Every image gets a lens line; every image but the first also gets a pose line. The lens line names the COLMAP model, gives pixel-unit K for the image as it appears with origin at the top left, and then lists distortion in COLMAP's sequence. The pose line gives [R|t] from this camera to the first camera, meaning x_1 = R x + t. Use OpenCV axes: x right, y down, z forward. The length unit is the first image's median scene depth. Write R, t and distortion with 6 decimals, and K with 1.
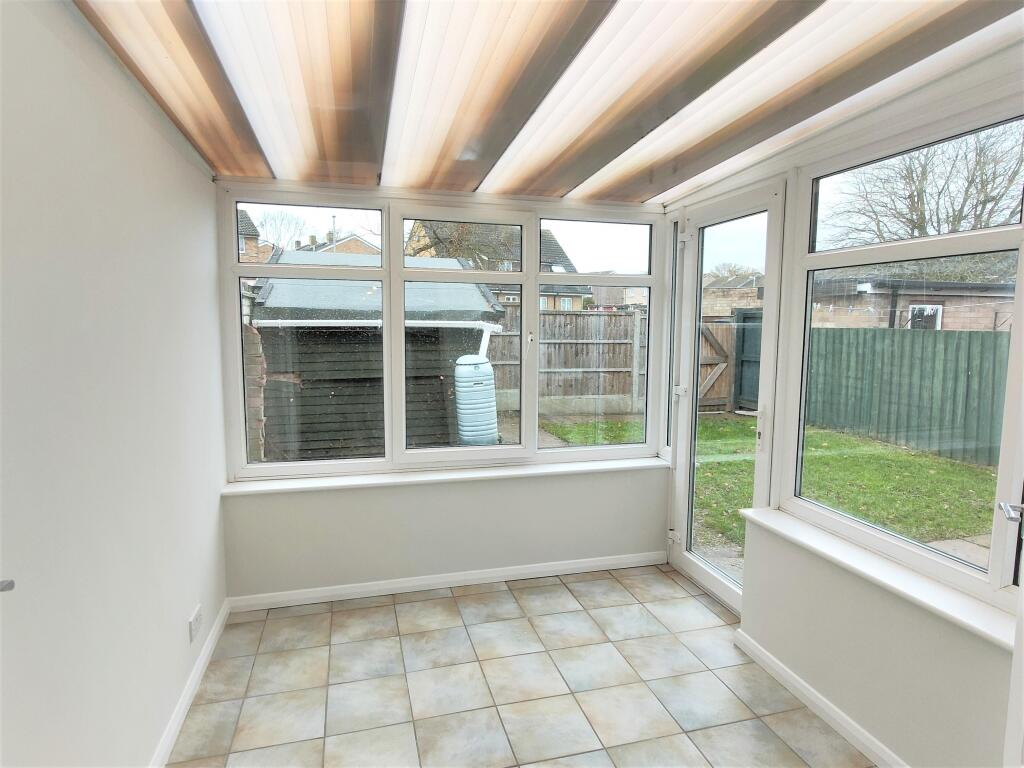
lens RADIAL K [[590.7, 0, 511.0], [0, 590.7, 382.1], [0, 0, 1]] dist [-0.004824, -0.001144]
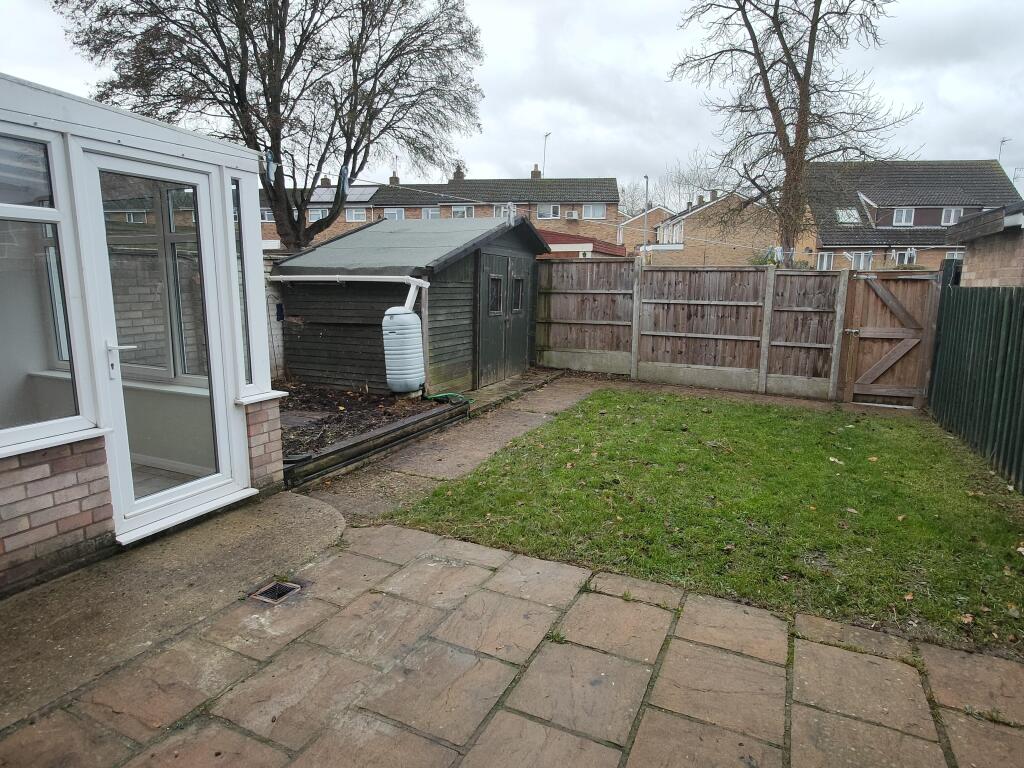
lens RADIAL K [[590.7, 0, 512.0], [0, 590.7, 381.3], [0, 0, 1]] dist [-0.004824, -0.001144]
pose [[0.769285, 0.107499, -0.629797, 0.474455], [-0.068654, 0.993945, 0.085795, -0.009599], [0.635206, -0.022763, 0.772007, 0.159371]]
